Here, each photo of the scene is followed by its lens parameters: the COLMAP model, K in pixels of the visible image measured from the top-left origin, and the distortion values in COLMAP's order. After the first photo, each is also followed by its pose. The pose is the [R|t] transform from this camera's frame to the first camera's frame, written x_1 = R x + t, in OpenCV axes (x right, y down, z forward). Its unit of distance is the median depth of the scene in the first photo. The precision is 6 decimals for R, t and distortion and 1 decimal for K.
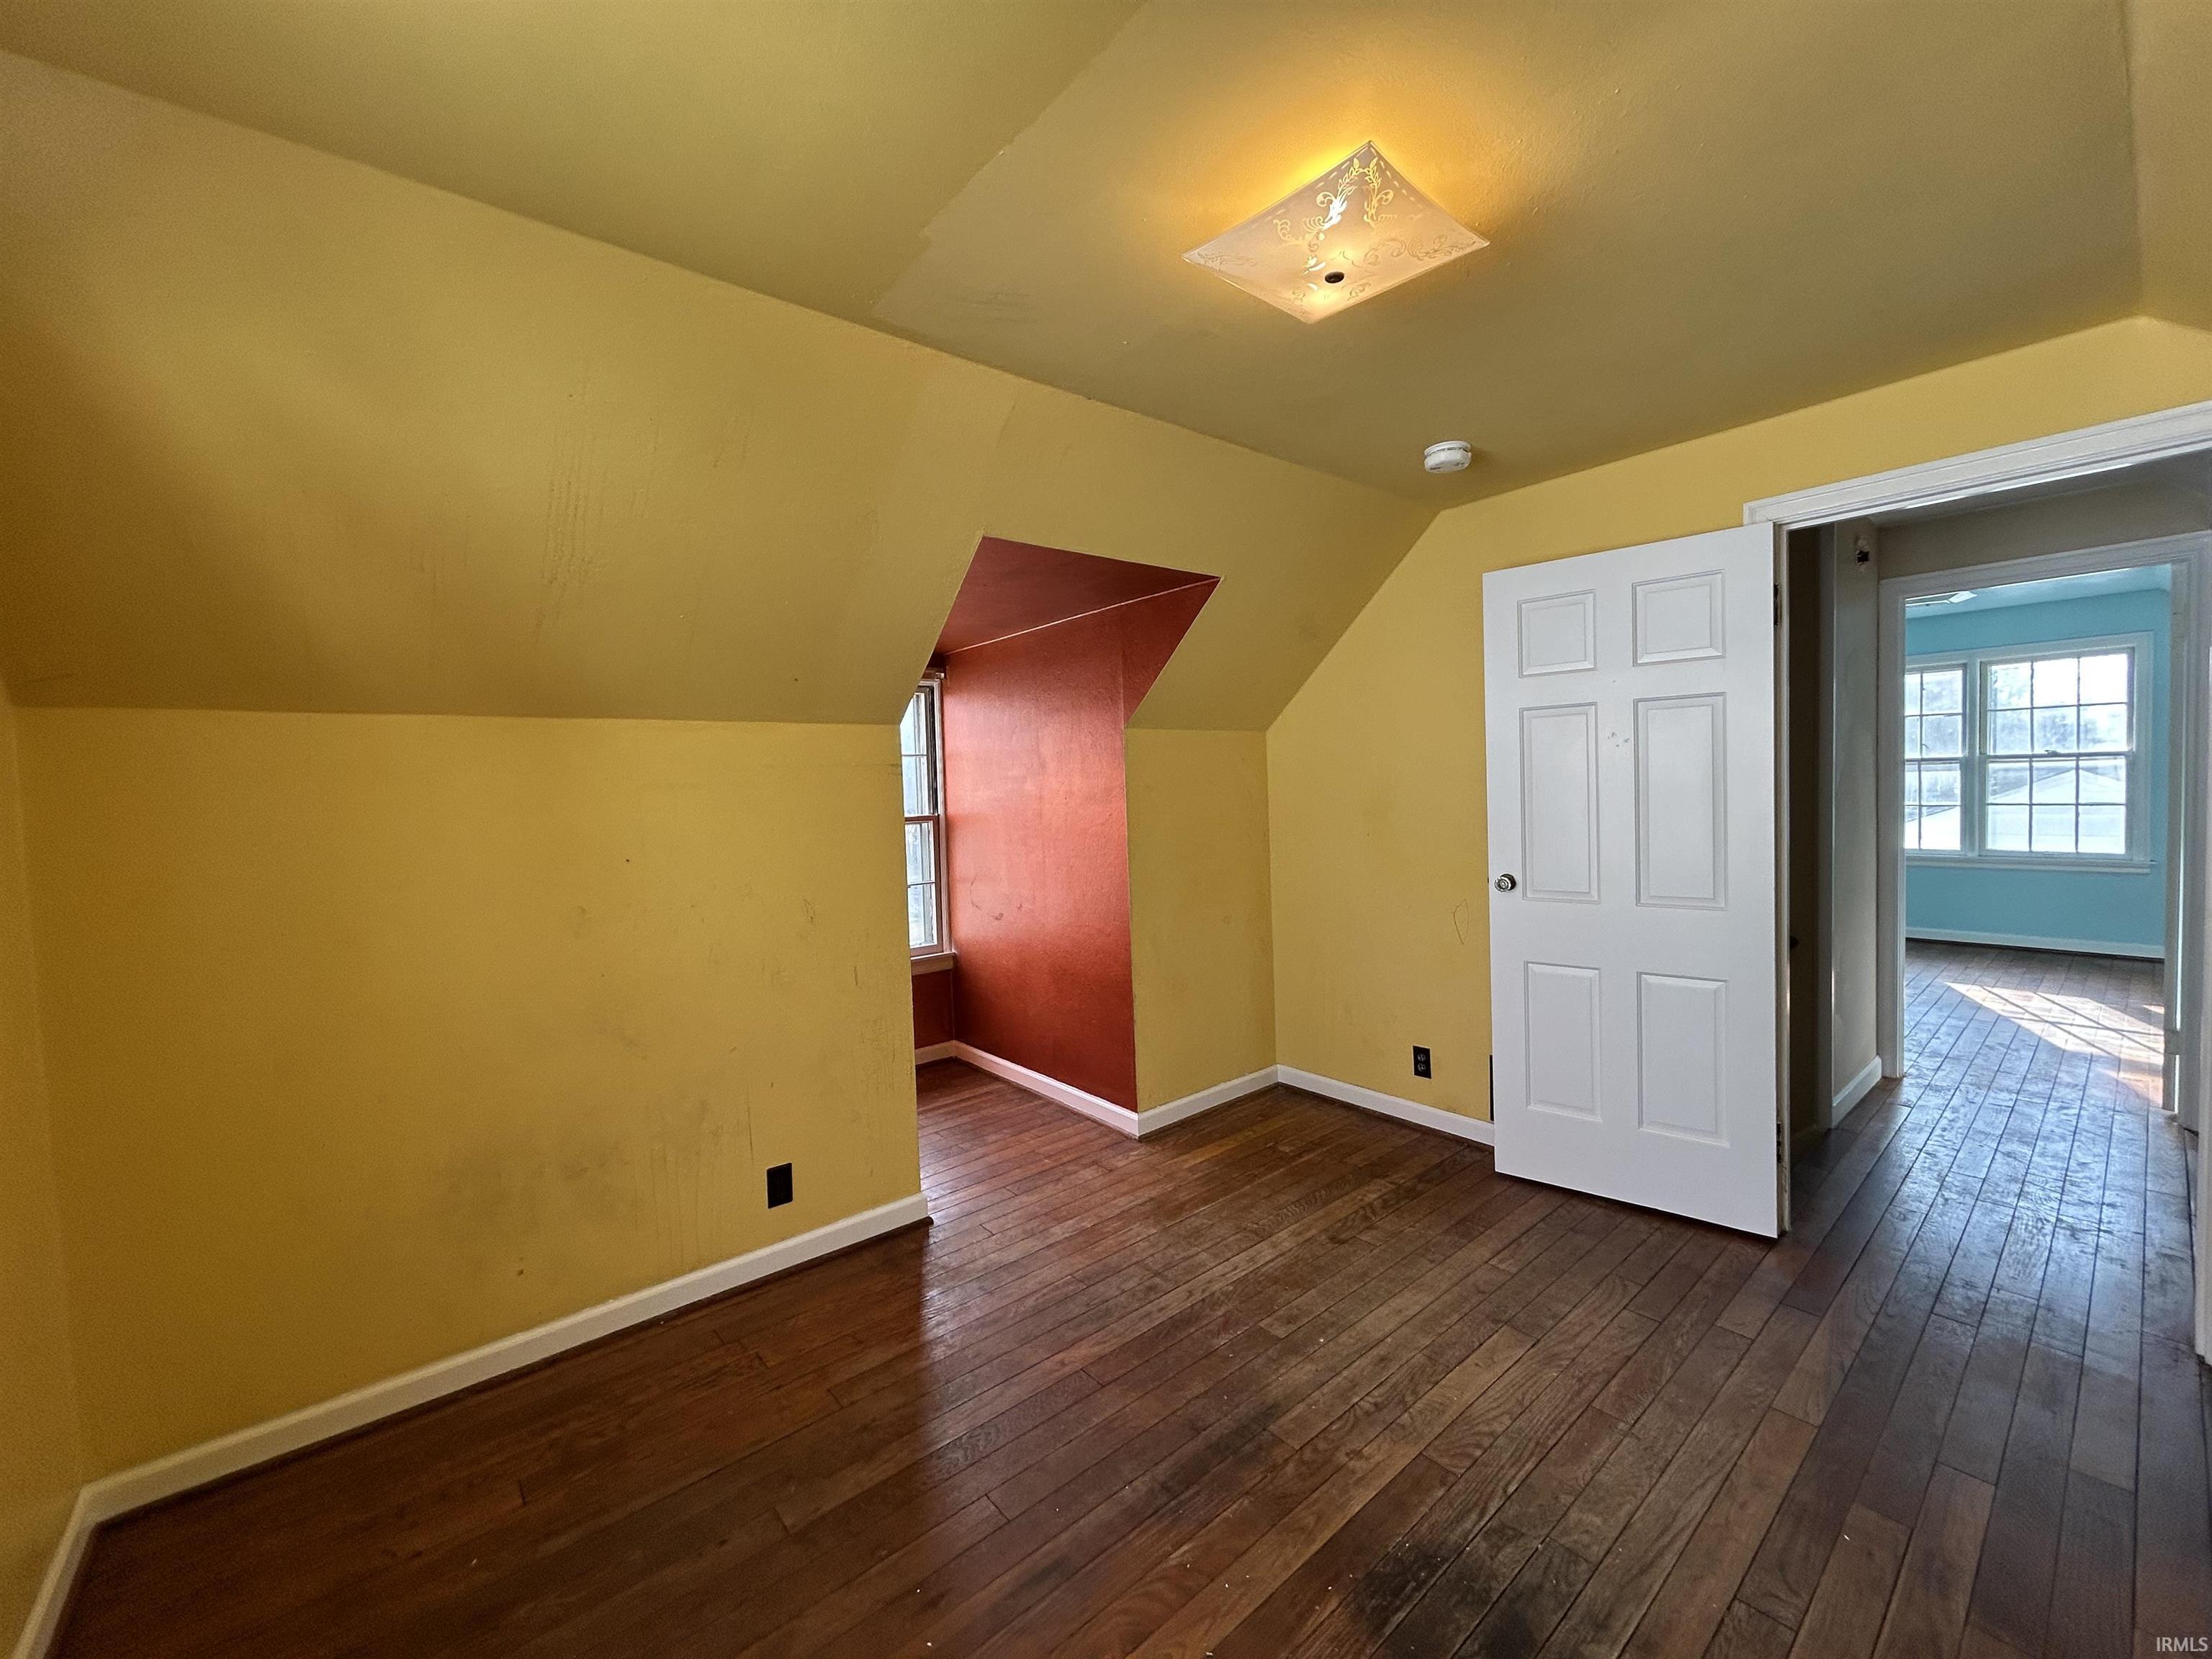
lens RADIAL K [[890.5, 0, 1109.5], [0, 890.5, 827.5], [0, 0, 1]] dist [-0.000788, 0.006265]
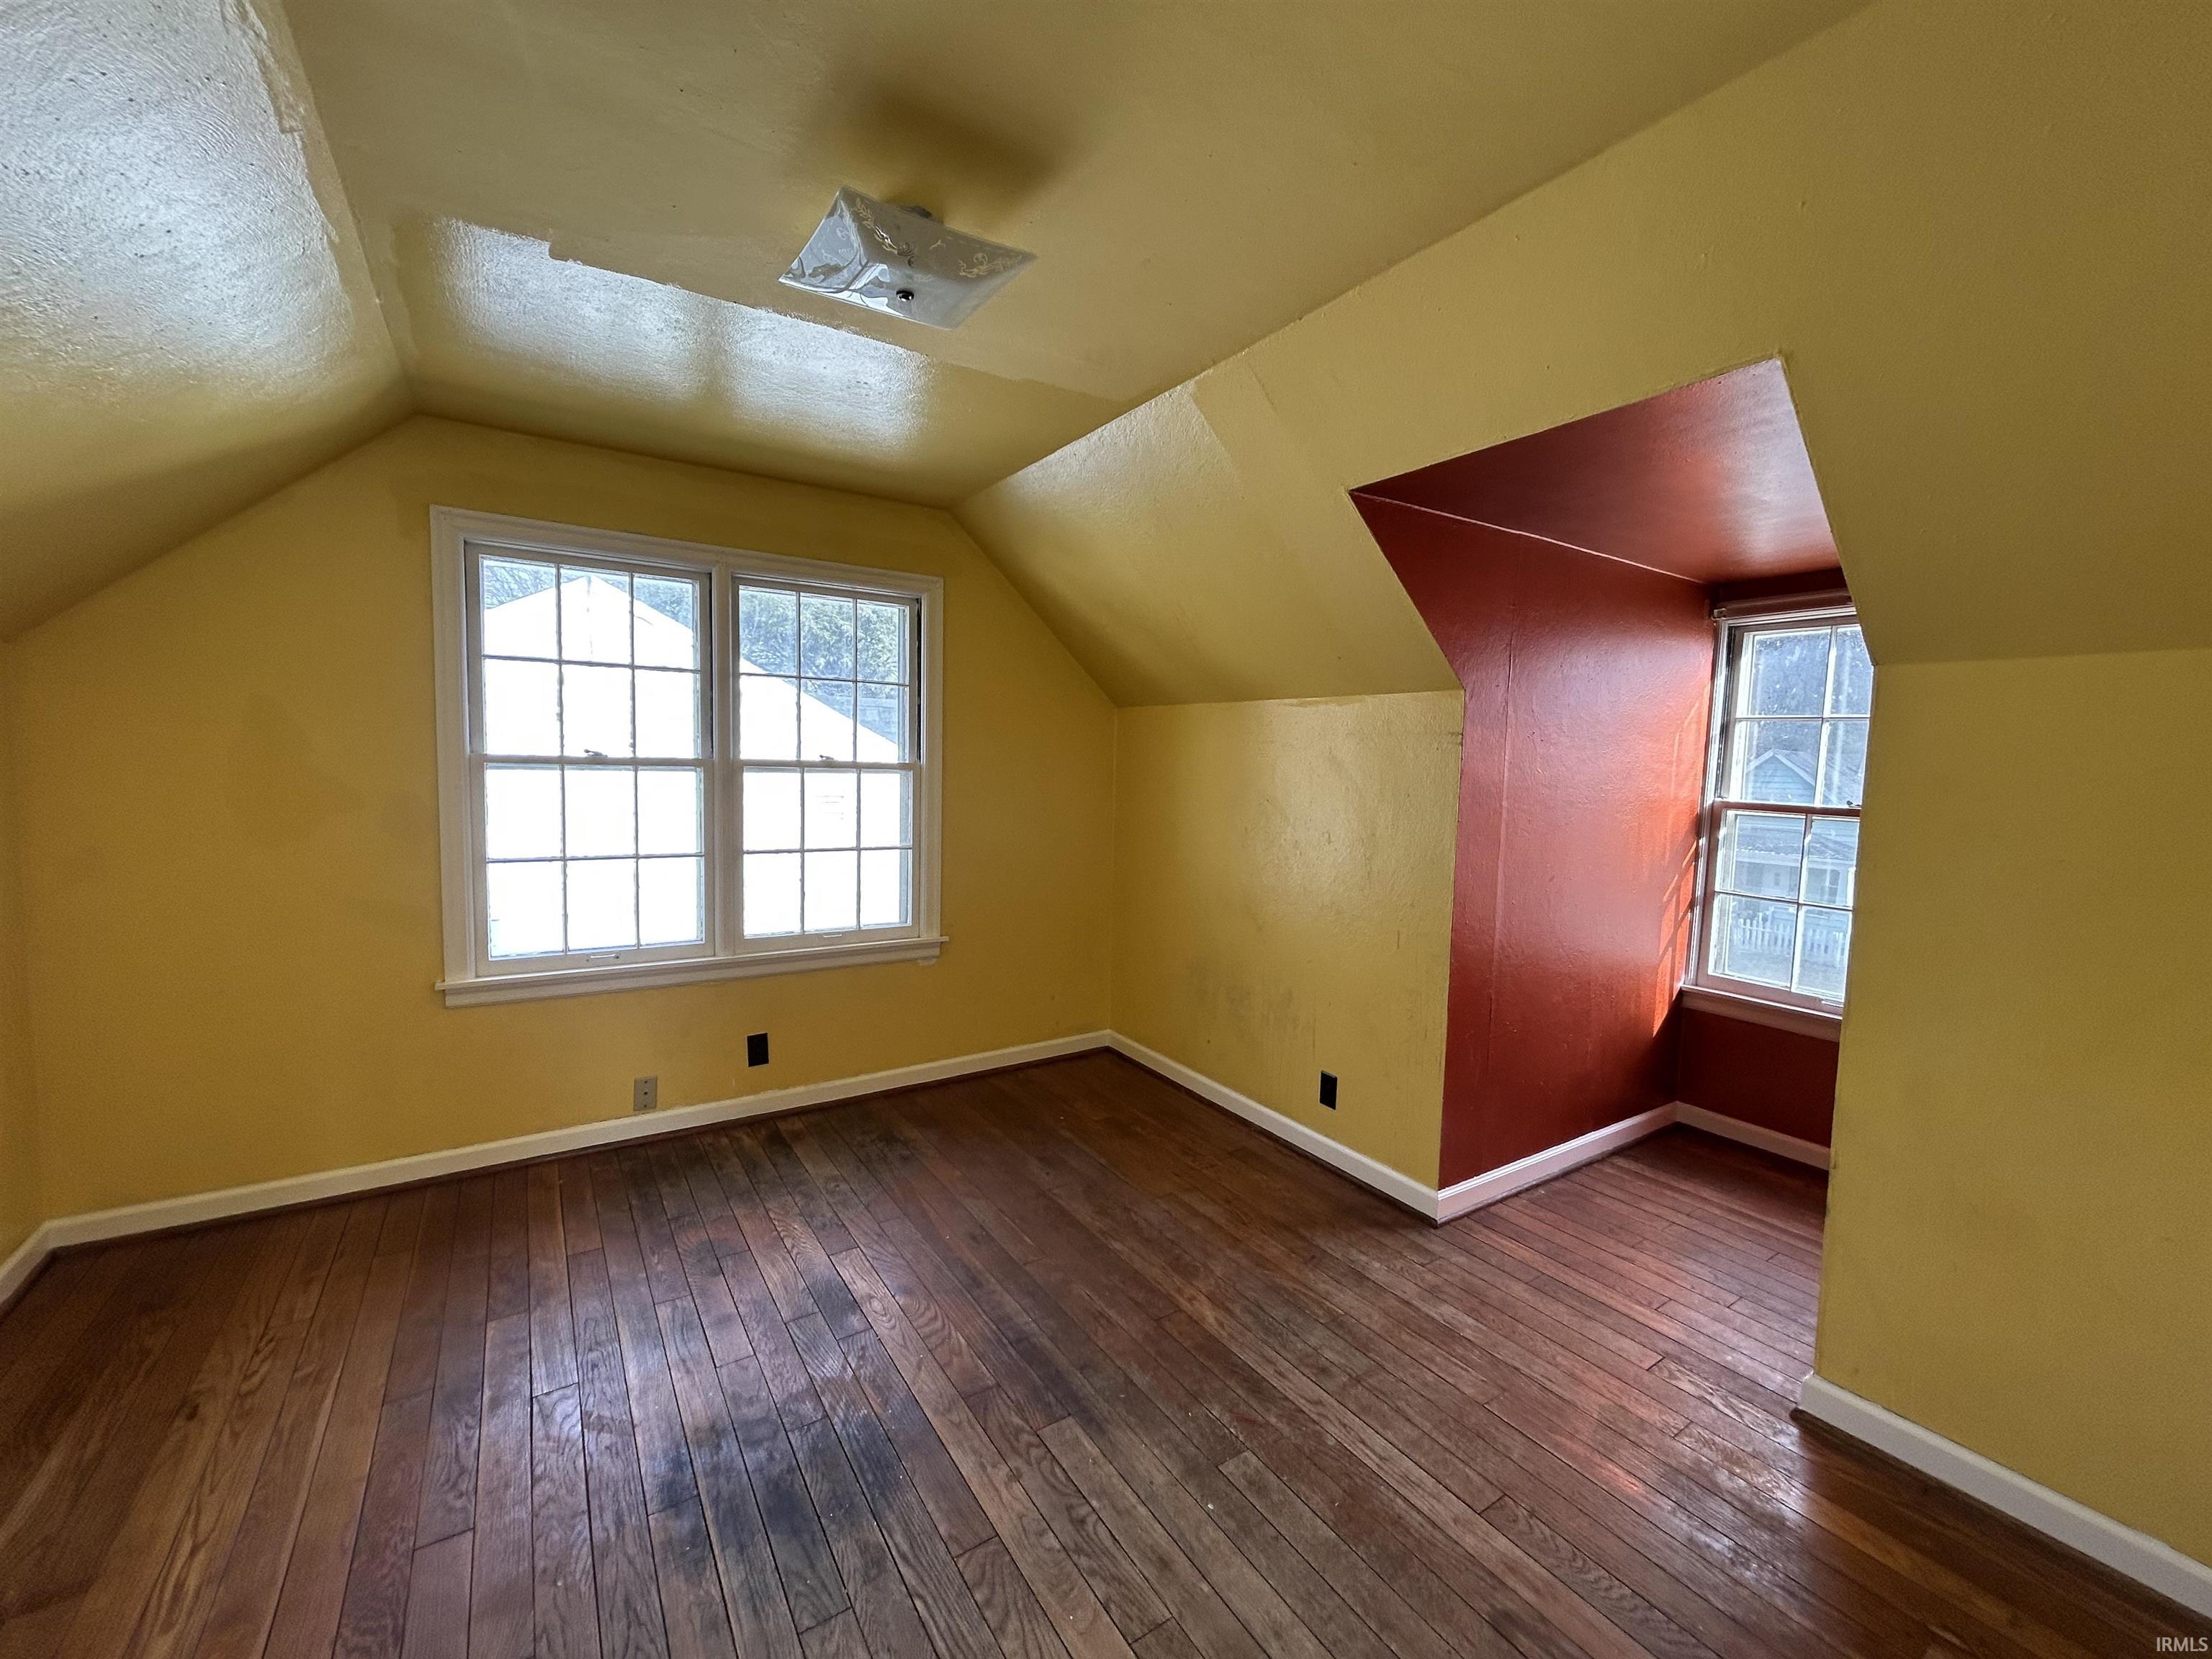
lens RADIAL K [[890.5, 0, 1109.5], [0, 890.5, 827.5], [0, 0, 1]] dist [-0.000788, 0.006265]
pose [[-0.121207, 0.104977, -0.987061, 1.073322], [-0.063802, 0.991512, 0.113285, -0.079531], [0.990575, 0.076708, -0.113481, 1.107835]]
